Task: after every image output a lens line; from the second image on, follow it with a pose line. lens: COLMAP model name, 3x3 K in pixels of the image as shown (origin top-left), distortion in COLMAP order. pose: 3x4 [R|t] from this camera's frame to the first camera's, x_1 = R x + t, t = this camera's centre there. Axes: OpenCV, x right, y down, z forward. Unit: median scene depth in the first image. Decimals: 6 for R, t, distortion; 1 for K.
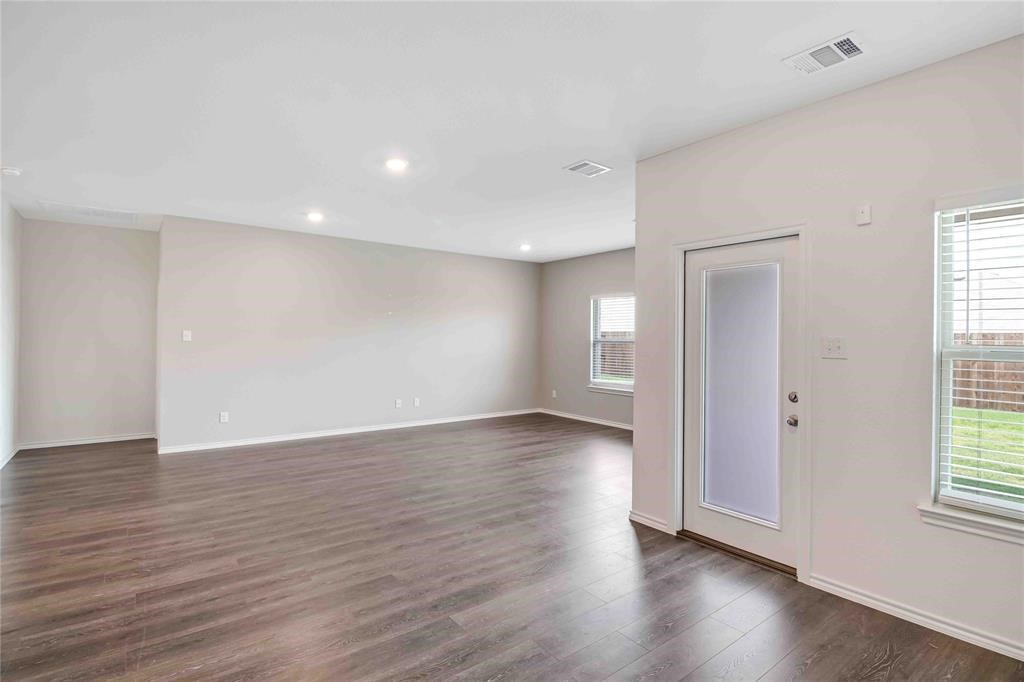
lens RADIAL K [[490.9, 0, 512.0], [0, 490.9, 341.0], [0, 0, 1]] dist [-0.001227, -0.013620]
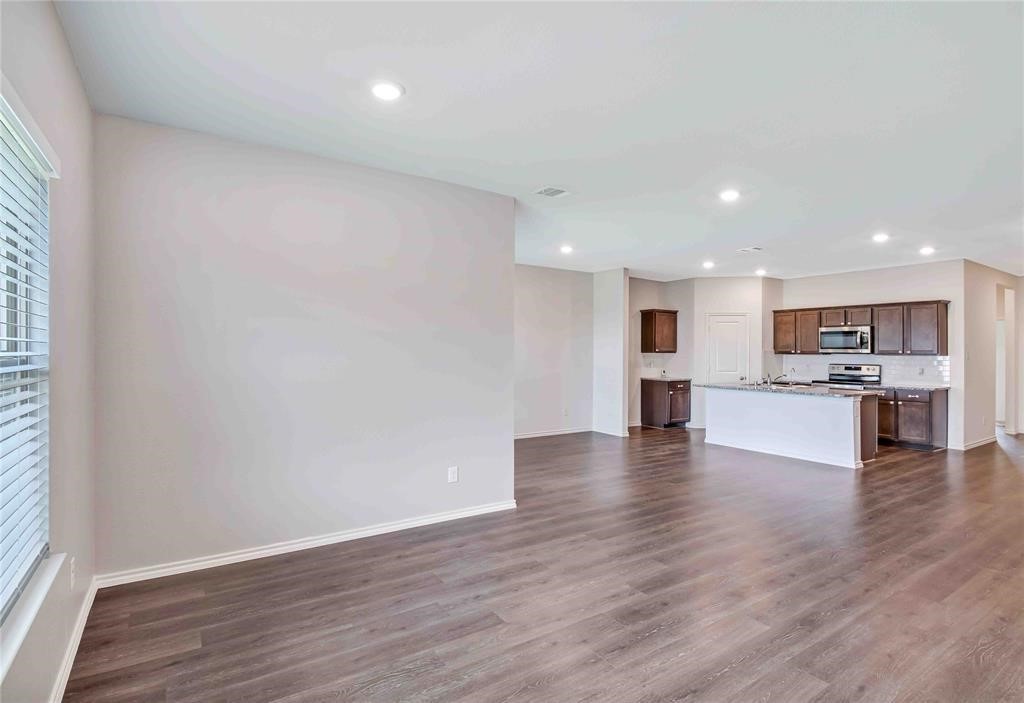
lens RADIAL K [[508.8, 0, 532.1], [0, 508.8, 349.6], [0, 0, 1]] dist [-0.001769, -0.000404]
pose [[-0.999501, -0.016031, 0.027234, 0.148776], [-0.015955, 0.999868, 0.003000, -0.003967], [-0.027278, 0.002564, -0.999625, 1.918254]]
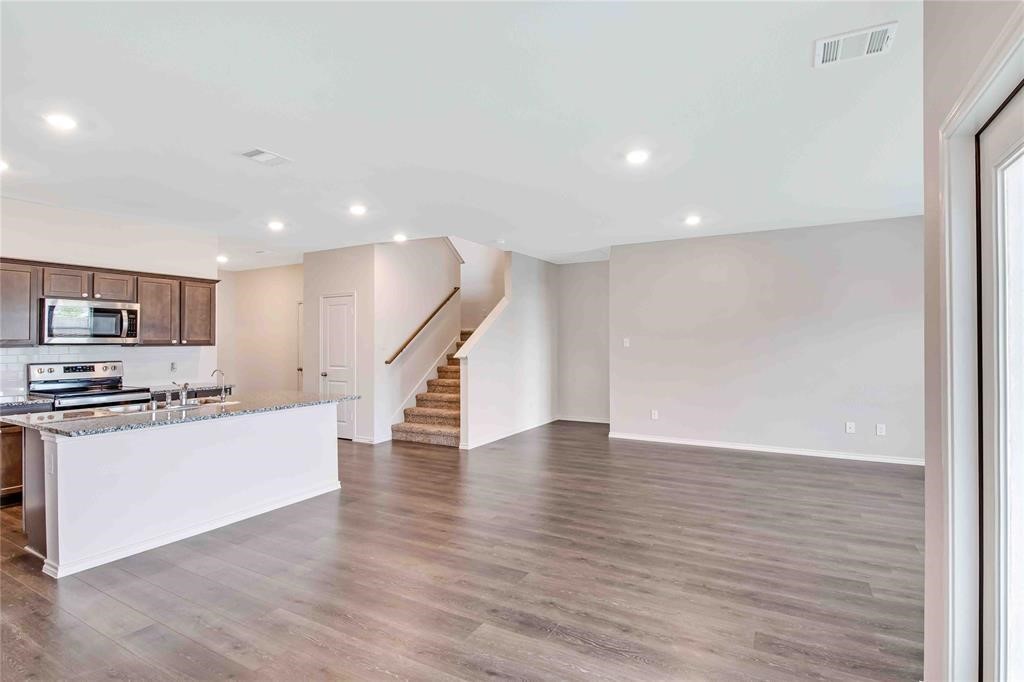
lens RADIAL K [[492.6, 0, 522.4], [0, 492.6, 337.1], [0, 0, 1]] dist [0.014620, -0.018621]
pose [[0.419433, -0.018362, -0.907601, 0.464975], [-0.001335, 0.999782, -0.020844, 0.002575], [0.907785, 0.009954, 0.419317, 0.366040]]
